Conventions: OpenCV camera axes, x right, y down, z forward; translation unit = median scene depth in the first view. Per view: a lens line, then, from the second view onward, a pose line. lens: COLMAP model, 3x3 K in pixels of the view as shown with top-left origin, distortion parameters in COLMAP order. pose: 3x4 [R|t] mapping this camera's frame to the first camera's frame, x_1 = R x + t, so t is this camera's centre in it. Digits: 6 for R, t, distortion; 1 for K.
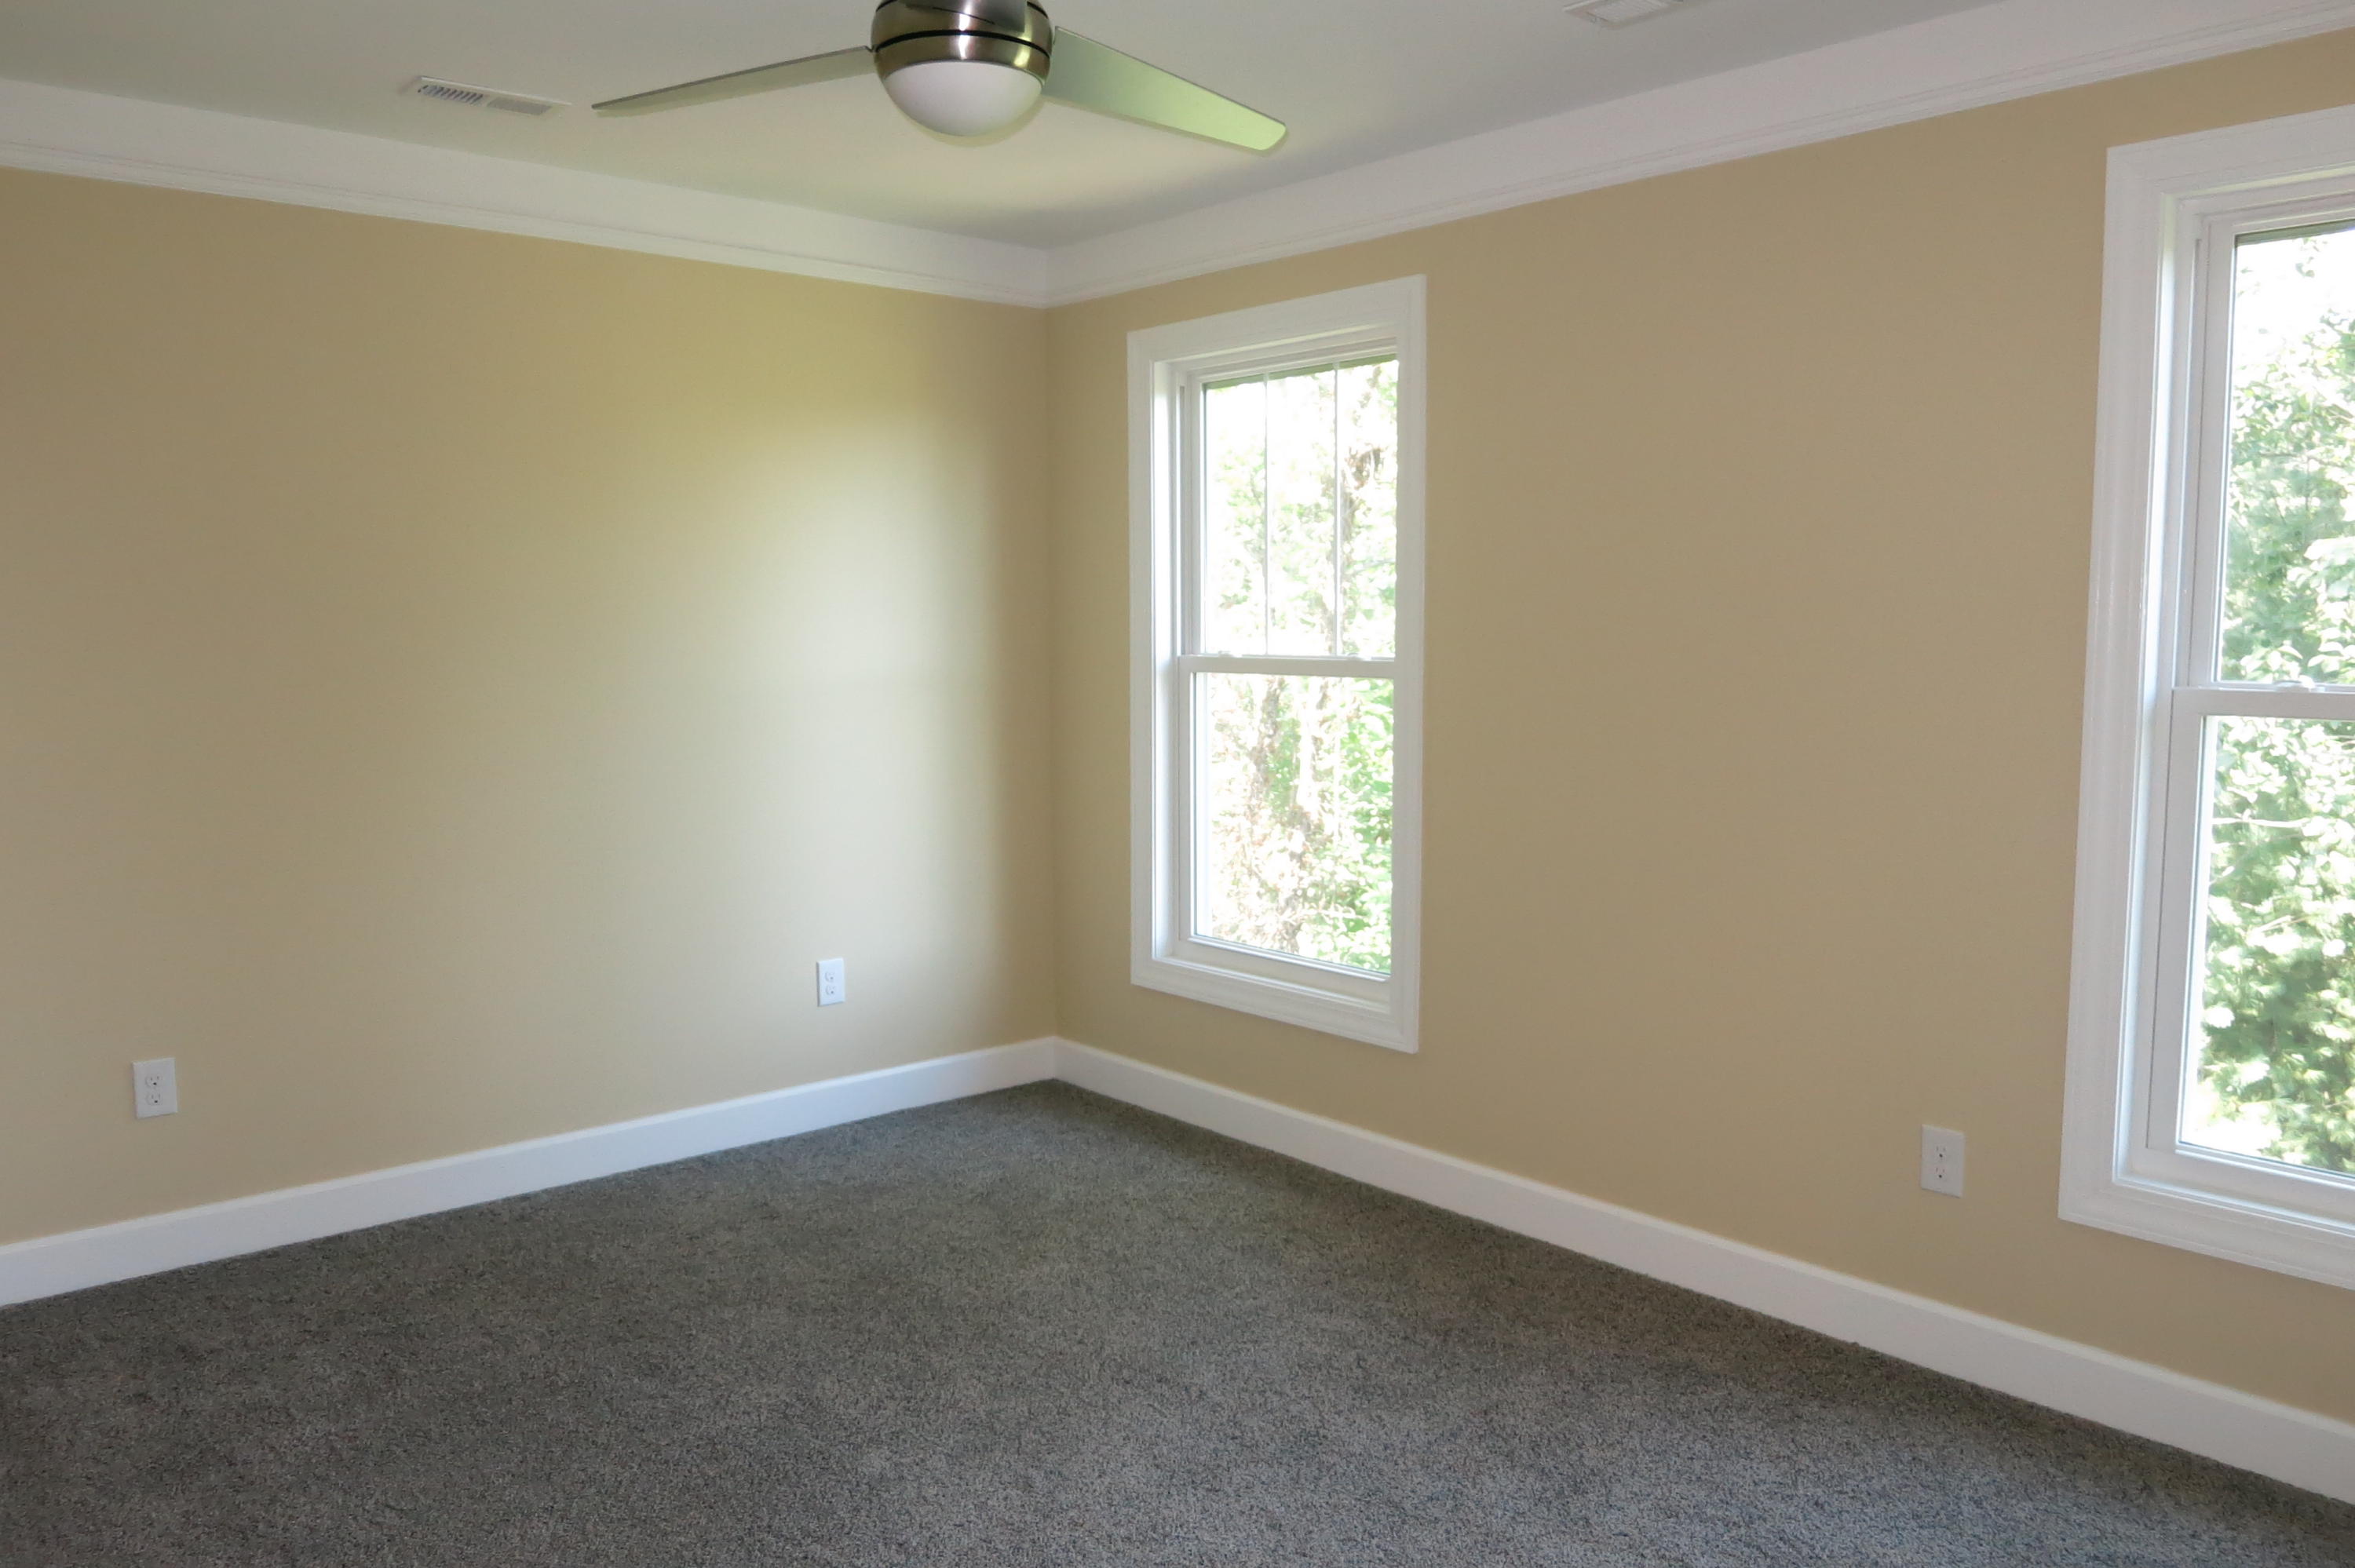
lens RADIAL K [[1734.6, 0, 1177.5], [0, 1734.6, 784.0], [0, 0, 1]] dist [-0.029469, -0.003025]
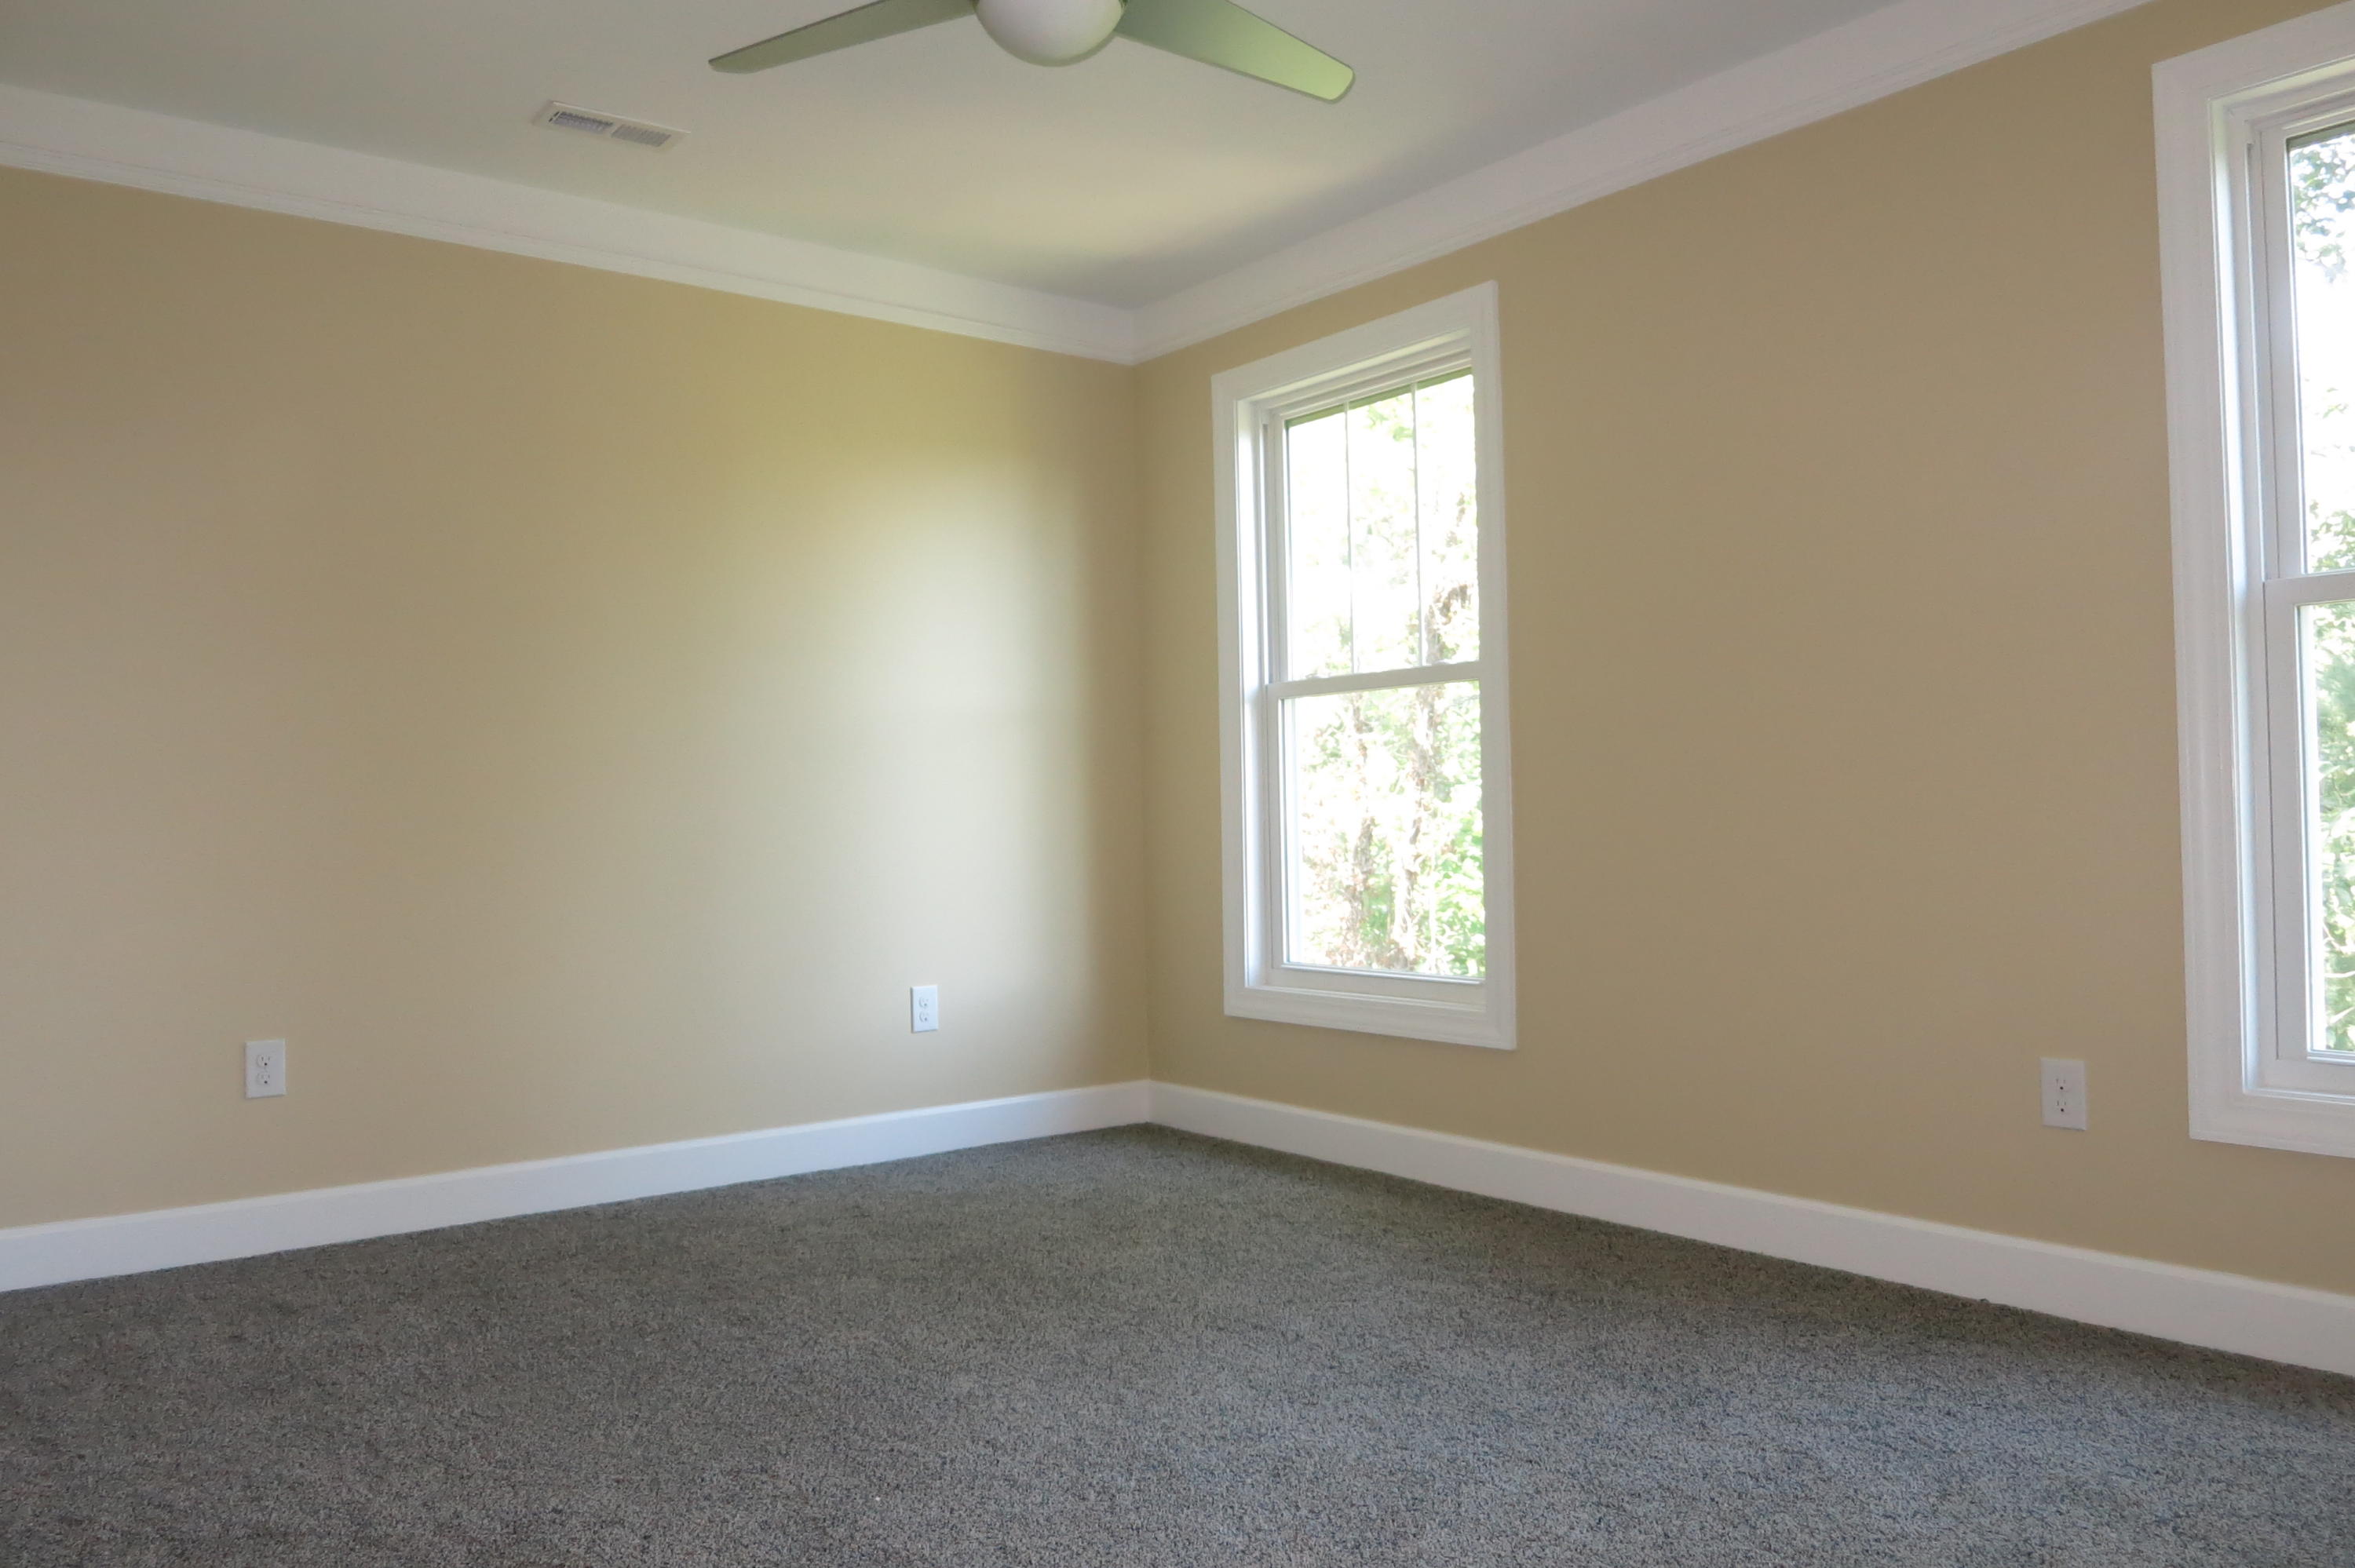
lens RADIAL K [[1734.6, 0, 1177.5], [0, 1734.6, 784.0], [0, 0, 1]] dist [-0.029469, -0.003025]
pose [[0.998356, -0.017529, -0.054576, 0.004488], [0.010976, 0.992936, -0.118143, 0.152245], [0.056261, 0.117350, 0.991496, -0.002904]]
